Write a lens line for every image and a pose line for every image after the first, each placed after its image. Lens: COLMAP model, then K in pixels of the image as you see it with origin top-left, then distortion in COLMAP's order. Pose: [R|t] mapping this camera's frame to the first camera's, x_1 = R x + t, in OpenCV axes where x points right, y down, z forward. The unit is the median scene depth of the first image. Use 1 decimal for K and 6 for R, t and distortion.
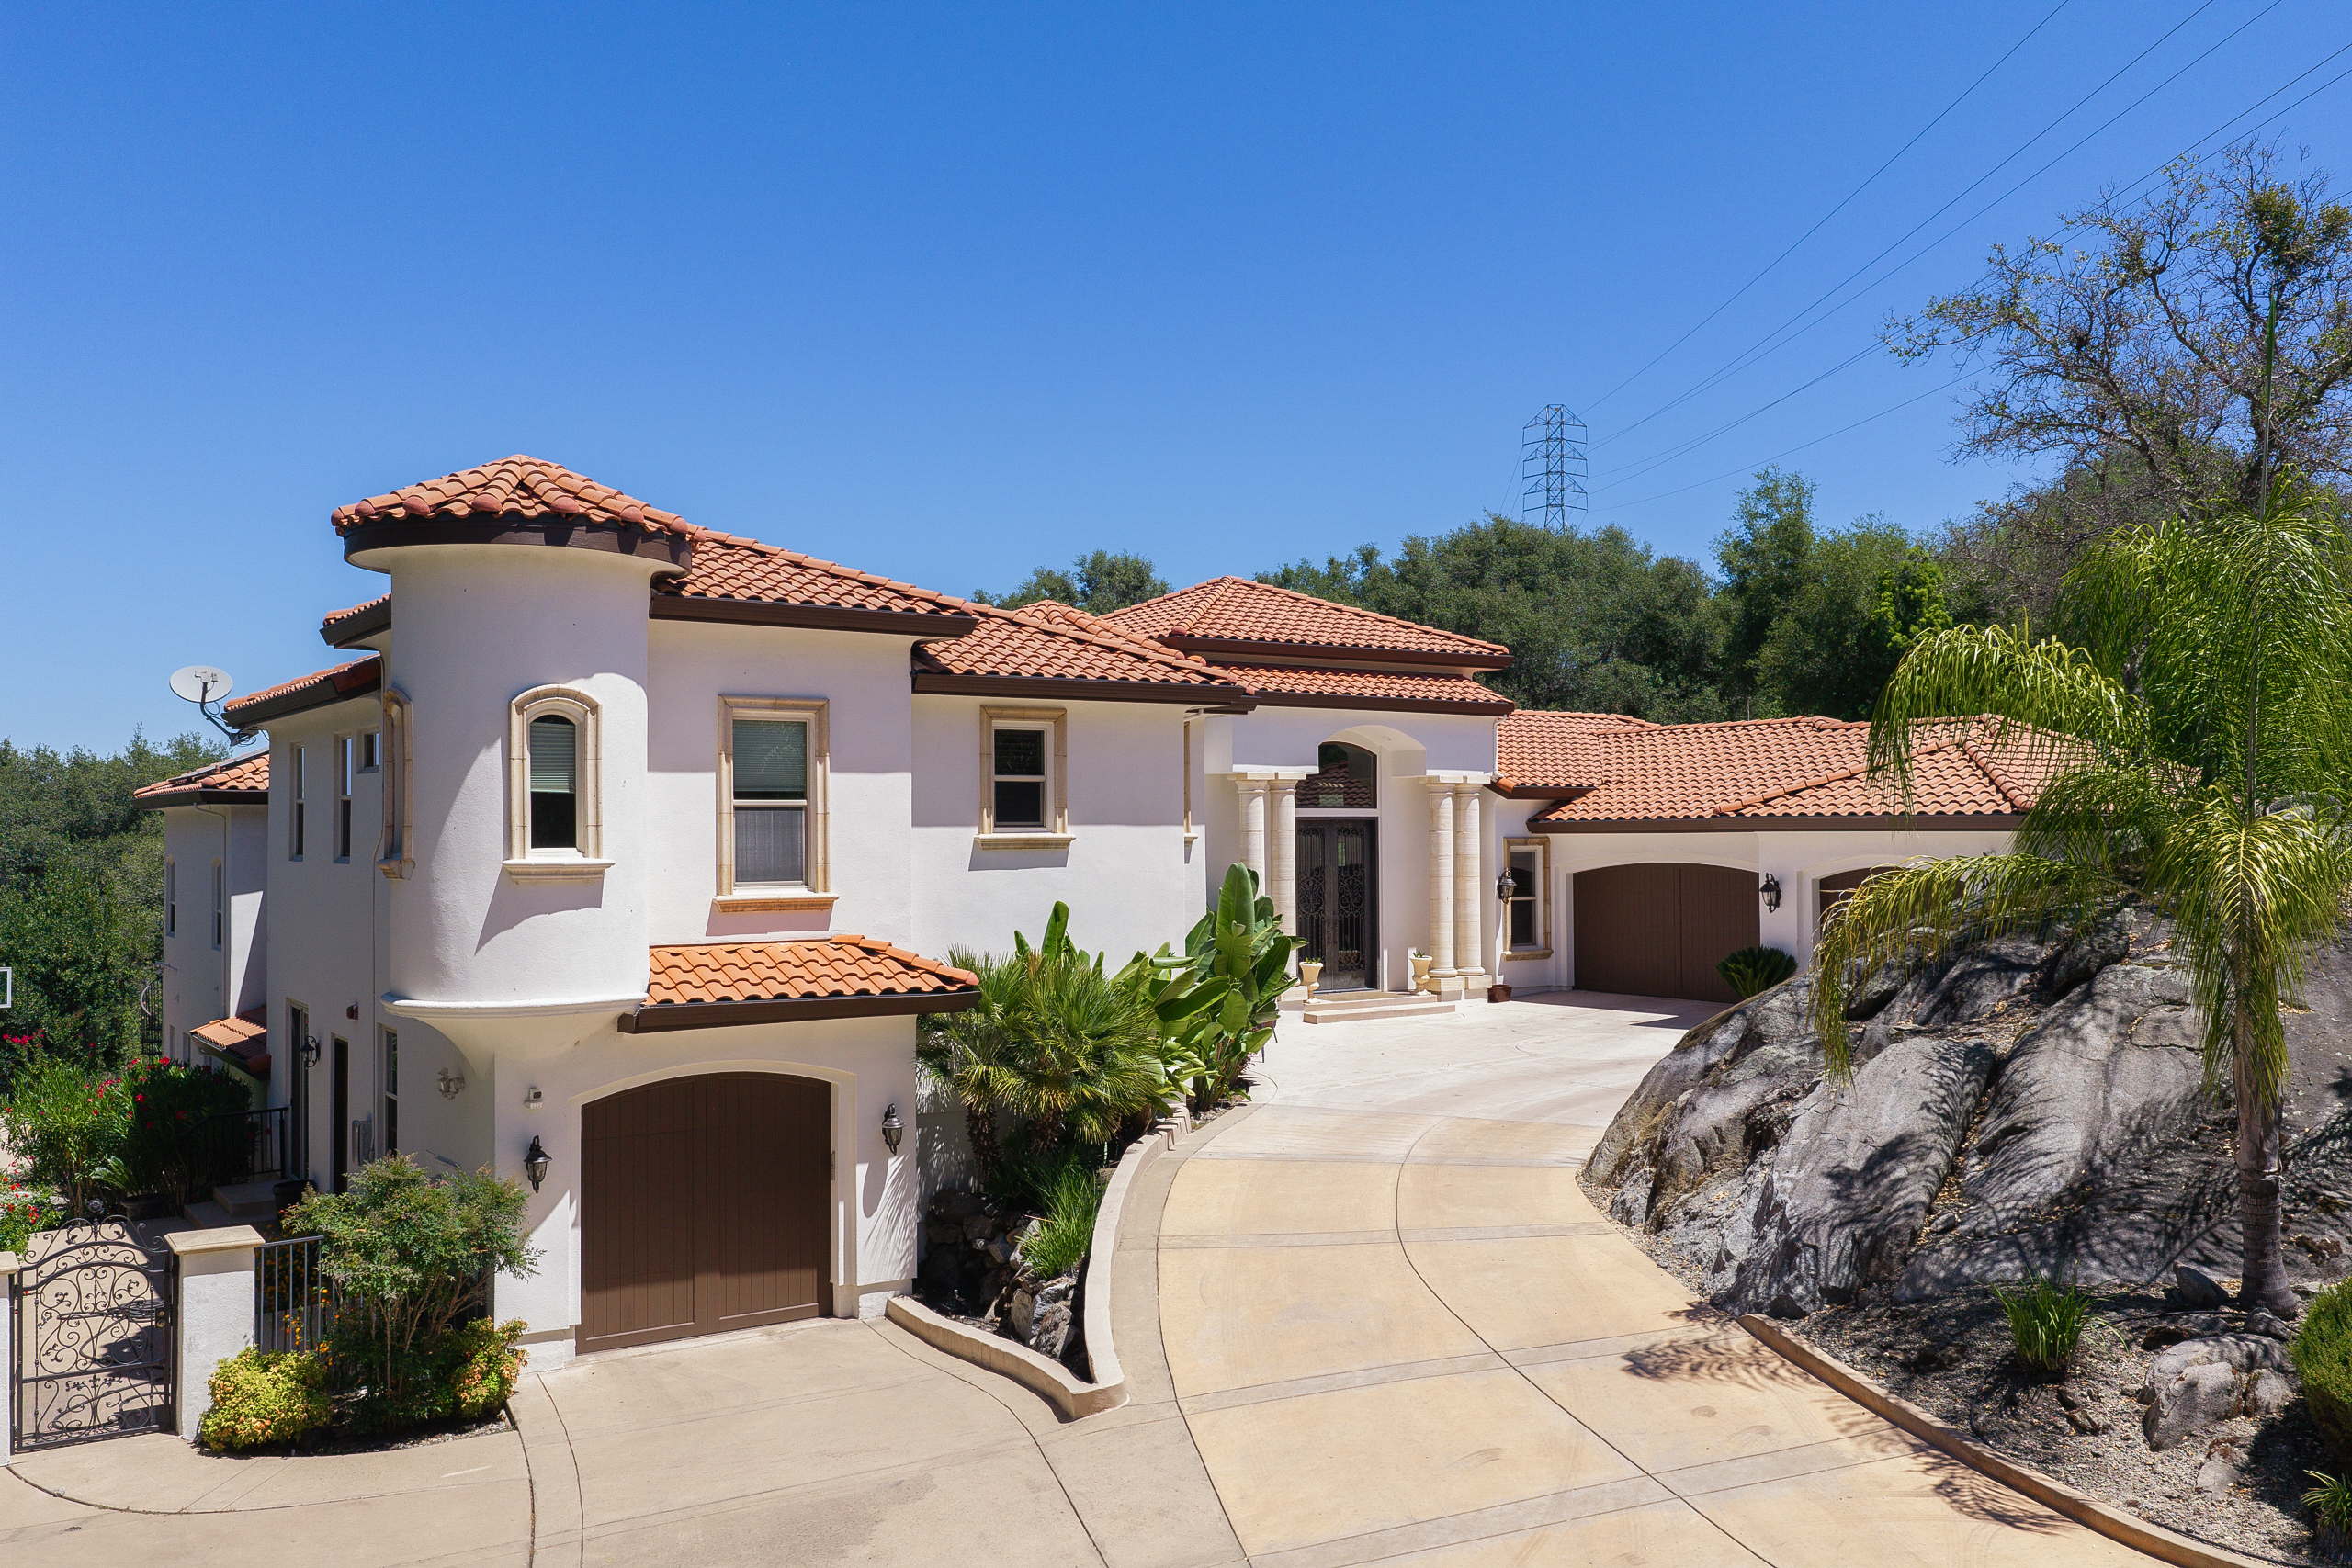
lens RADIAL K [[1944.2, 0, 1170.1], [0, 1944.2, 781.7], [0, 0, 1]] dist [0.032406, -0.047984]
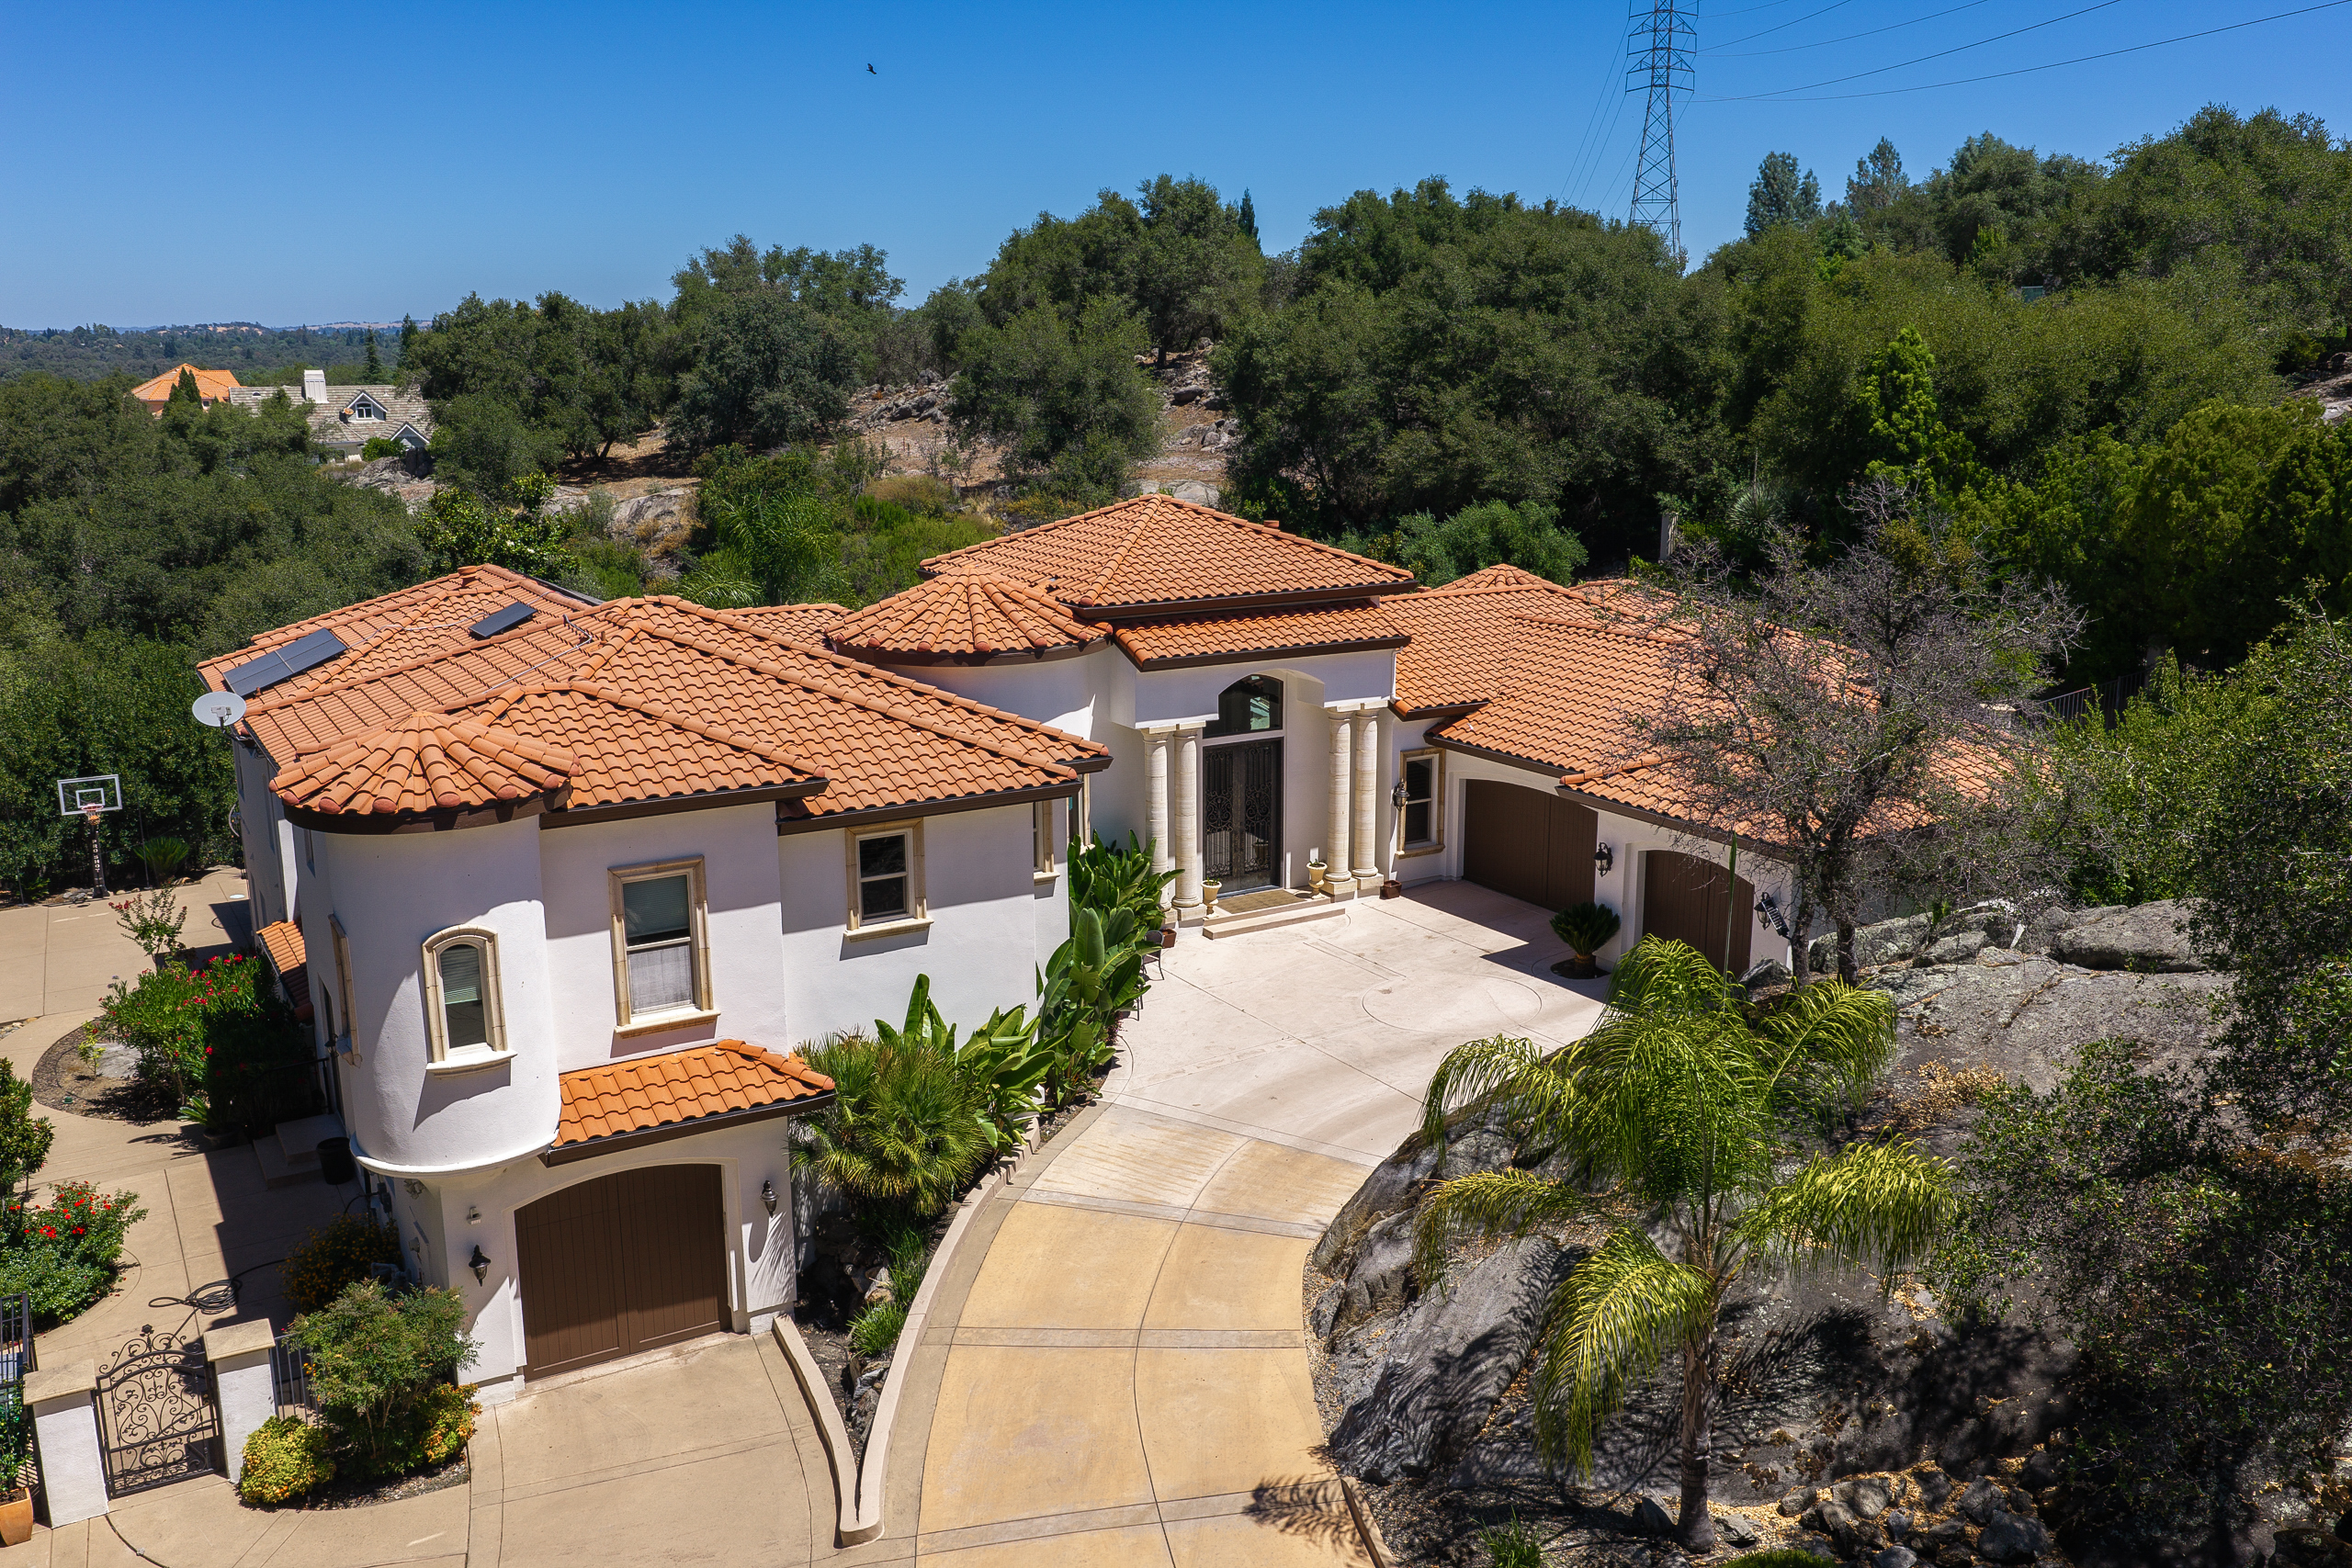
lens RADIAL K [[1944.2, 0, 1170.1], [0, 1944.2, 781.7], [0, 0, 1]] dist [0.032406, -0.047984]
pose [[0.998151, 0.013600, -0.059240, 0.185628], [0.001131, 0.970322, 0.241816, -0.384939], [0.060770, -0.241436, 0.968512, -0.138236]]
